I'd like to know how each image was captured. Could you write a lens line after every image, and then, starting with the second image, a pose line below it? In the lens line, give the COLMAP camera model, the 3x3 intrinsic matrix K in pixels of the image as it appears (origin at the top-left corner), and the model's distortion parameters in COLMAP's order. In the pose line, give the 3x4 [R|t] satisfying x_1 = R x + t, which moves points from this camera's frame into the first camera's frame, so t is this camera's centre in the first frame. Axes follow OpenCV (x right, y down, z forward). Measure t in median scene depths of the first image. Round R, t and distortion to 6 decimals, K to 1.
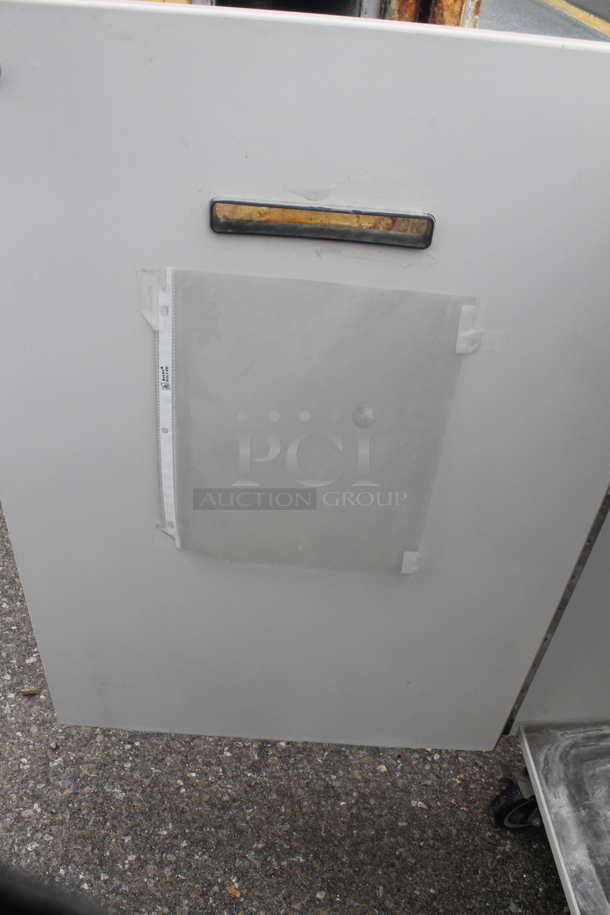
lens RADIAL K [[775.0, 0, 305.0], [0, 775.0, 457.5], [0, 0, 1]] dist [-0.170286, 0.147208]
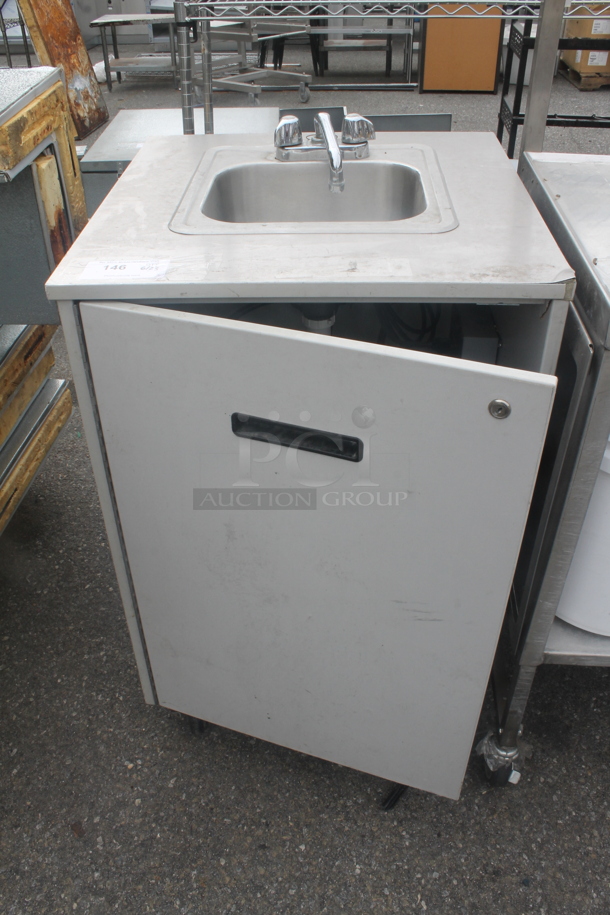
lens RADIAL K [[775.0, 0, 305.0], [0, 775.0, 457.5], [0, 0, 1]] dist [-0.170286, 0.147208]
pose [[0.123544, -0.650512, 0.749381, -0.480182], [0.640767, 0.628924, 0.440310, -0.372193], [-0.757730, 0.425781, 0.494526, -0.112801]]
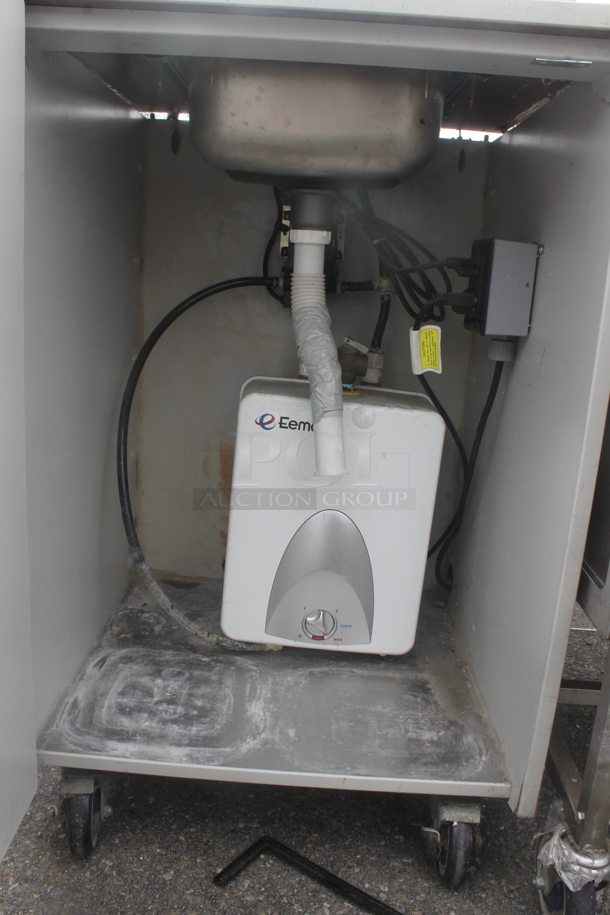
lens RADIAL K [[775.0, 0, 305.0], [0, 775.0, 457.5], [0, 0, 1]] dist [-0.170286, 0.147208]
pose [[0.094617, -0.298368, 0.949749, -0.429734], [0.579430, 0.792284, 0.191175, 0.095225], [-0.809511, 0.532225, 0.247847, 0.314782]]
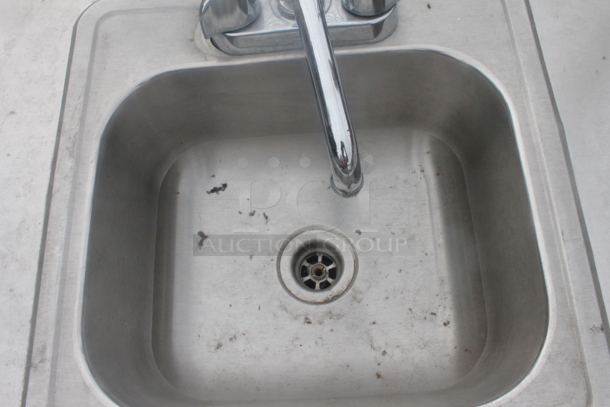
lens RADIAL K [[516.7, 0, 305.0], [0, 516.7, 203.5], [0, 0, 1]] dist [-0.170286, 0.147208]
pose [[0.036076, -0.950483, 0.308676, 0.555417], [0.677052, 0.250435, 0.692014, -0.368301], [-0.735051, 0.184025, 0.652561, 0.030198]]
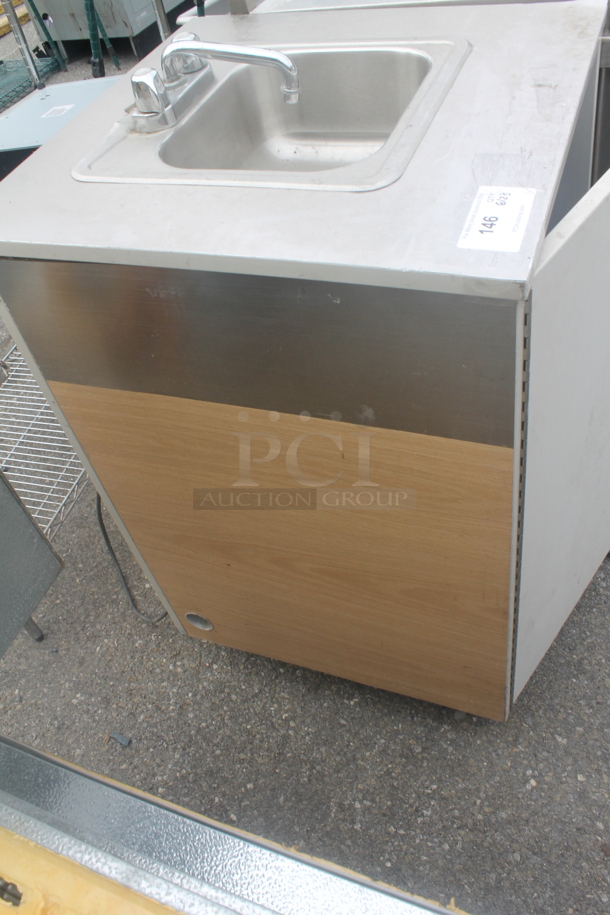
lens RADIAL K [[775.0, 0, 305.0], [0, 775.0, 457.5], [0, 0, 1]] dist [-0.170286, 0.147208]
pose [[-0.895976, -0.259024, 0.360741, 0.215201], [0.355544, 0.068366, 0.932156, -0.915723], [-0.266113, 0.963448, 0.030840, 0.658442]]
